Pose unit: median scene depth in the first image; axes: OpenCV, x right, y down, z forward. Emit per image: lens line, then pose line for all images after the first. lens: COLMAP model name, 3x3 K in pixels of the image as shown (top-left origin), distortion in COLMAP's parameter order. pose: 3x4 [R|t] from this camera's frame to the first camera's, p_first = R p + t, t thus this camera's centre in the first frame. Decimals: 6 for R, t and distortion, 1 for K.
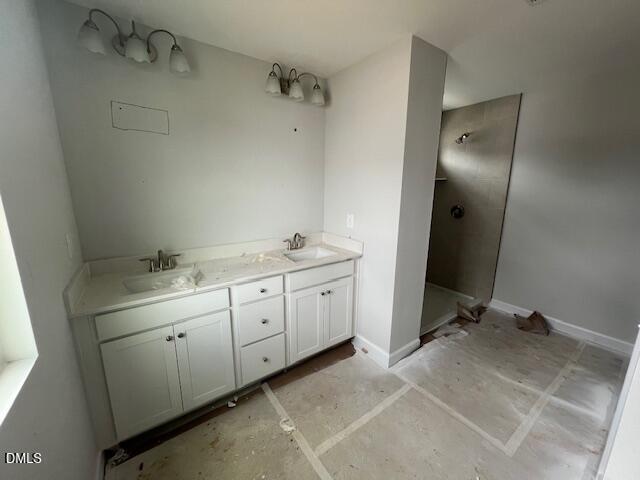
lens RADIAL K [[257.5, 0, 320.0], [0, 257.5, 240.0], [0, 0, 1]] dist [0.003050, -0.002169]
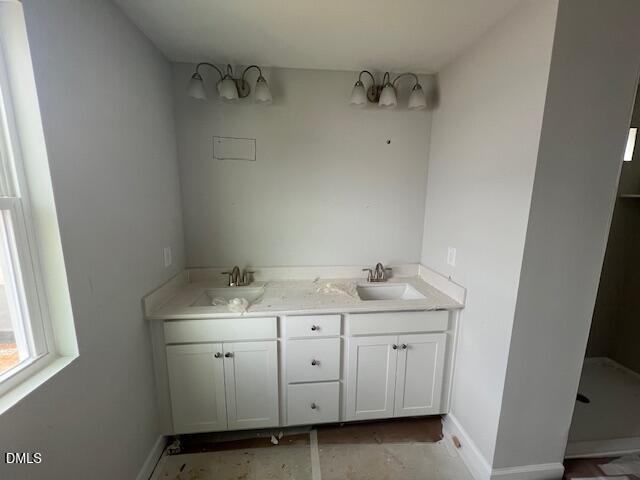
lens RADIAL K [[257.5, 0, 320.0], [0, 257.5, 240.0], [0, 0, 1]] dist [0.003050, -0.002169]
pose [[0.862158, 0.084694, -0.499510, 0.189198], [-0.106467, 0.994200, -0.015193, -0.082675], [0.495326, 0.066280, 0.866175, 0.204184]]
